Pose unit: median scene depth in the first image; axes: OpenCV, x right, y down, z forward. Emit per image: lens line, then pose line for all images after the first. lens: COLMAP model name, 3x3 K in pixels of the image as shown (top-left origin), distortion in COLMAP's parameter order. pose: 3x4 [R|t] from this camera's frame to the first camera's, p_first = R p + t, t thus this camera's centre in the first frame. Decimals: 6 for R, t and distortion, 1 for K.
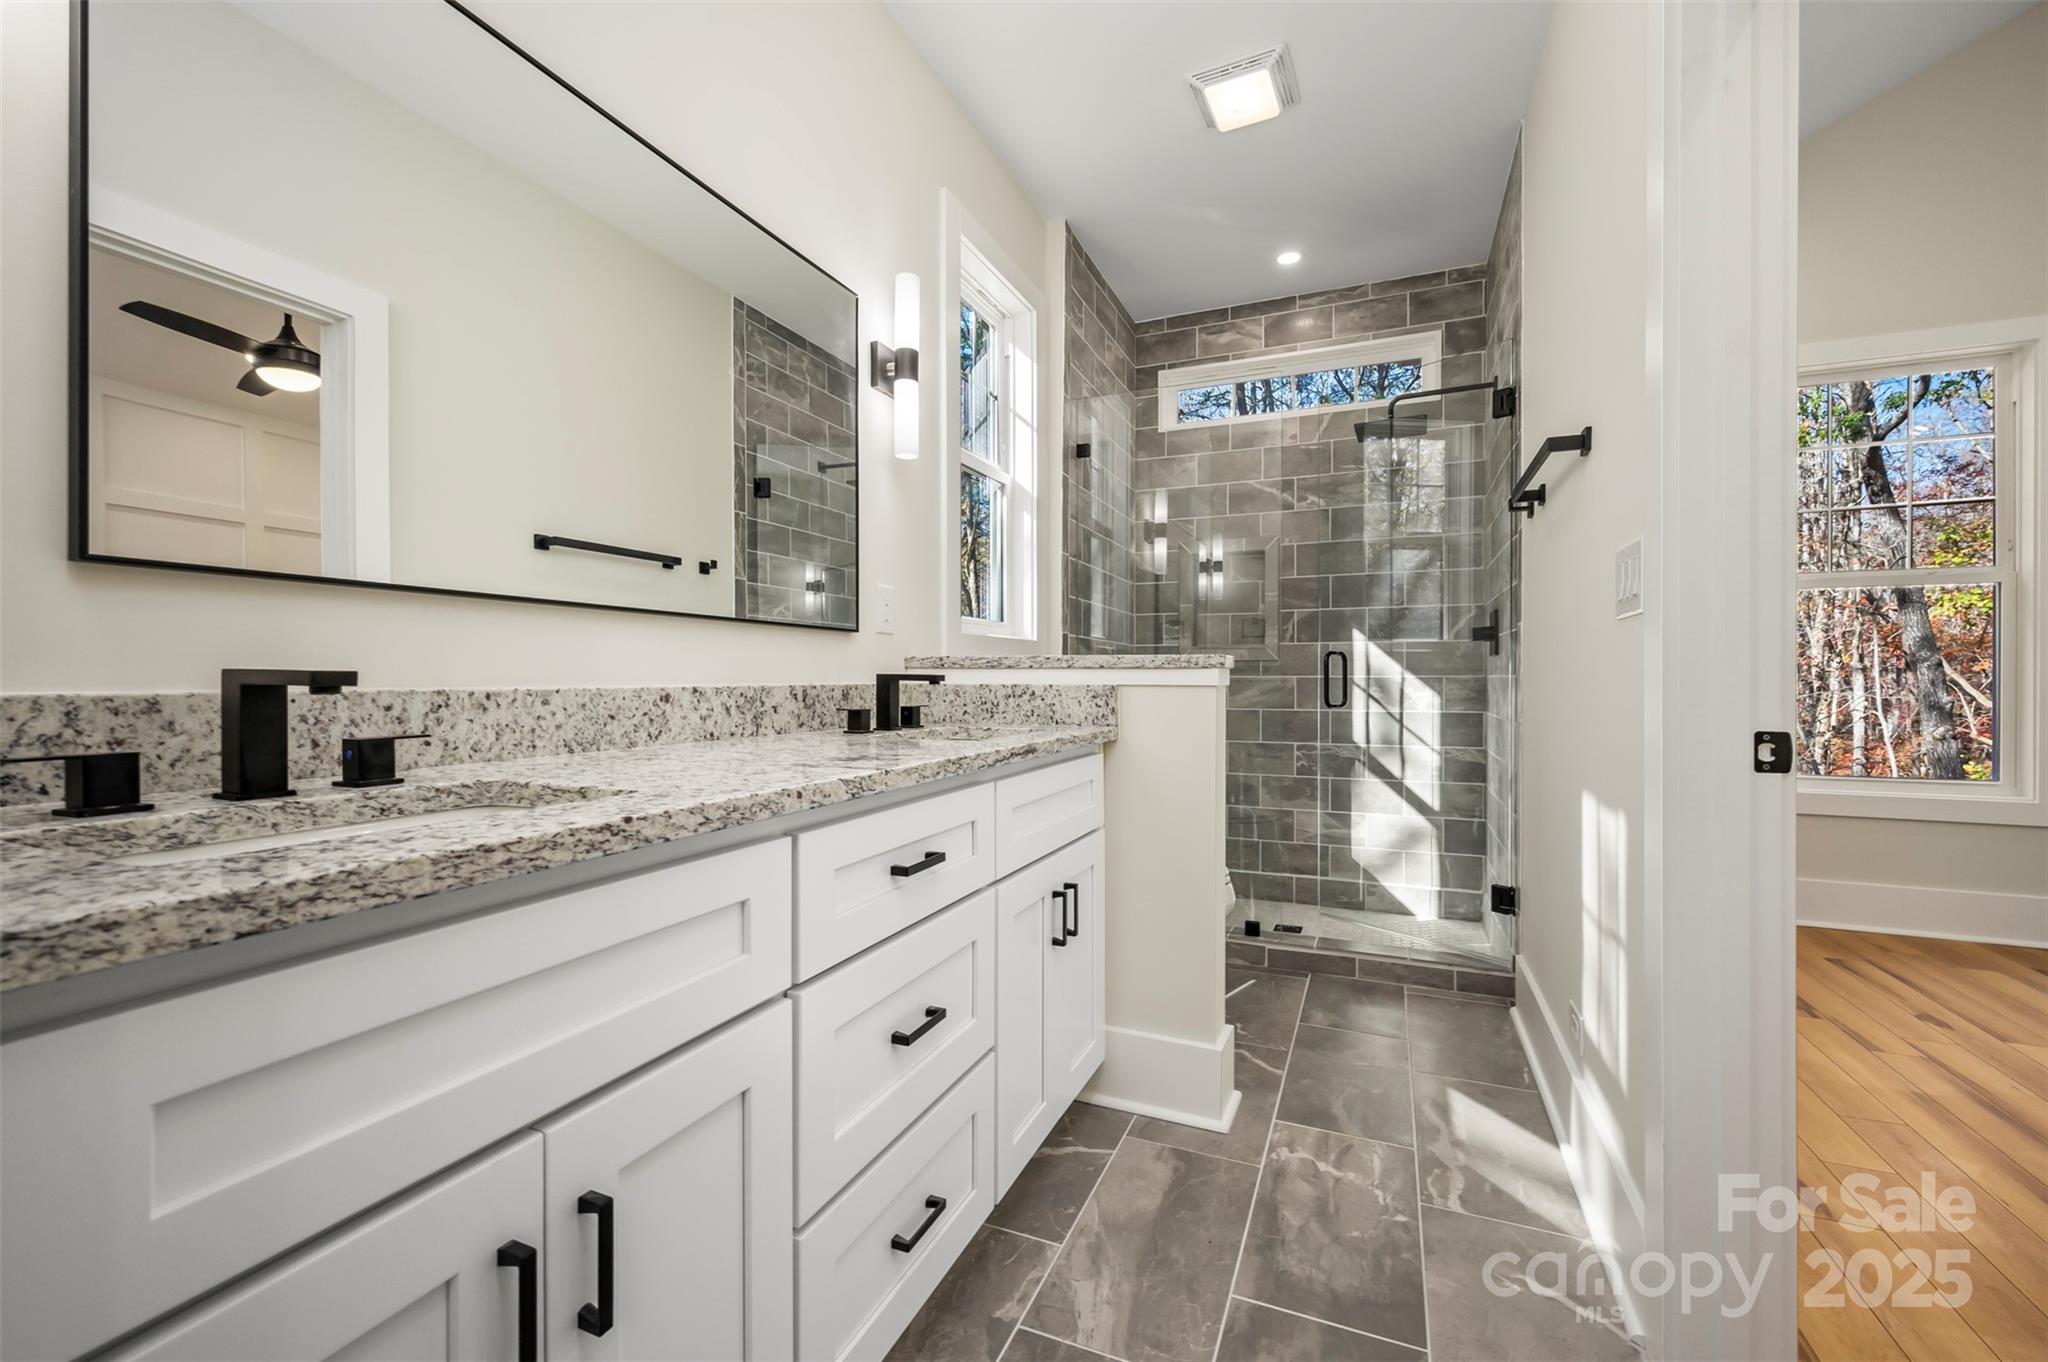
lens RADIAL K [[839.2, 0, 1015.4], [0, 839.2, 674.2], [0, 0, 1]] dist [0.011400, -0.000129]
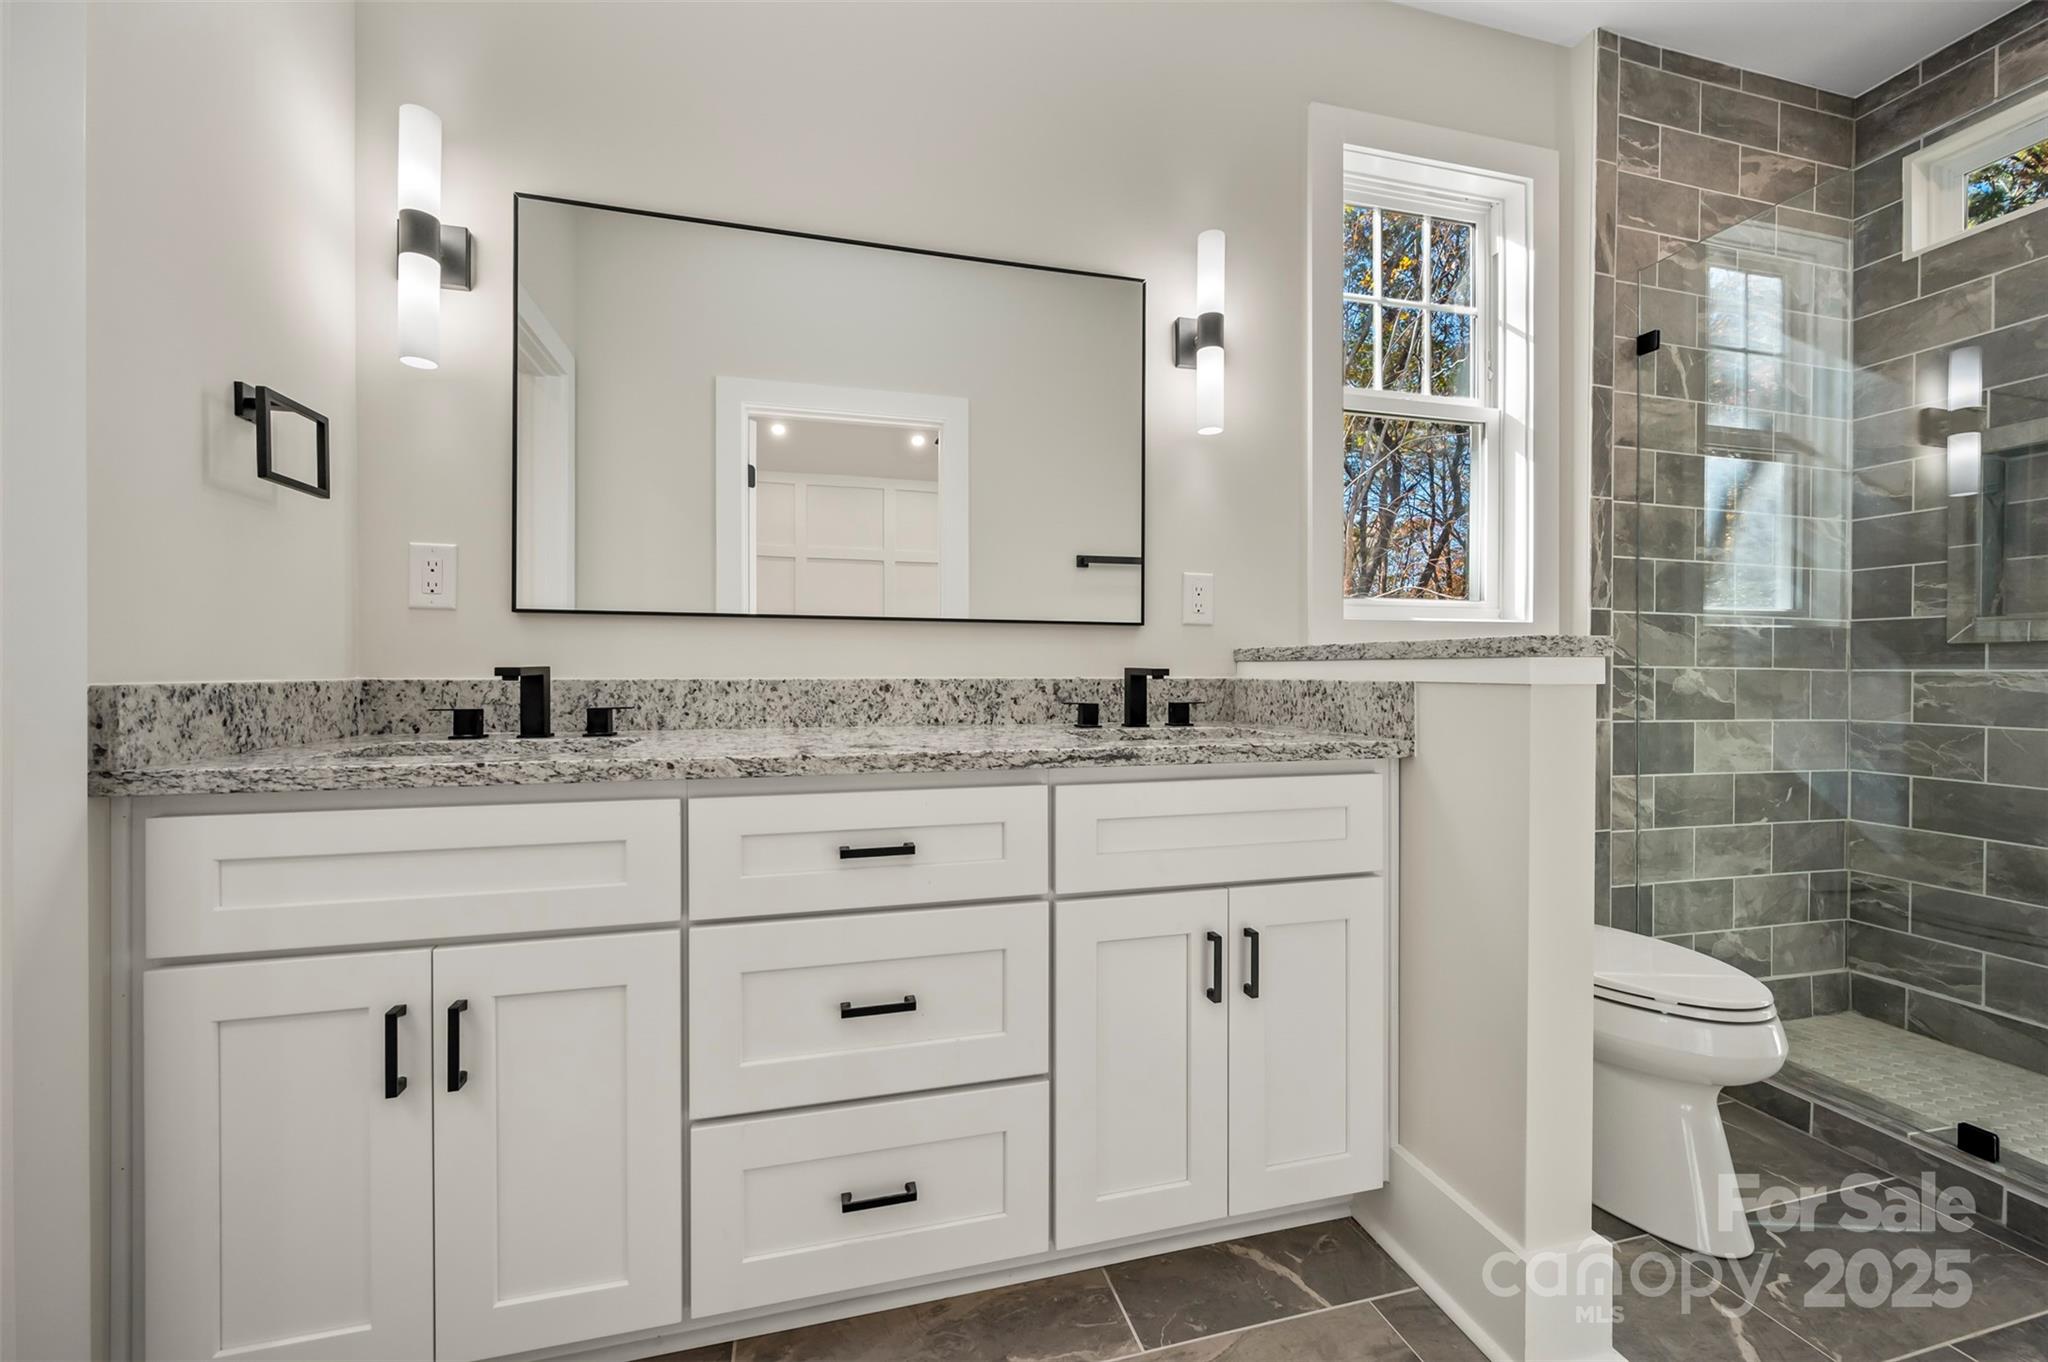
lens RADIAL K [[806.6, 0, 1026.7], [0, 806.6, 669.7], [0, 0, 1]] dist [0.001464, 0.000405]
pose [[0.623371, -0.002146, -0.781923, 0.607068], [0.002470, 0.999997, -0.000776, 0.002864], [0.781922, -0.001447, 0.623374, 0.410179]]
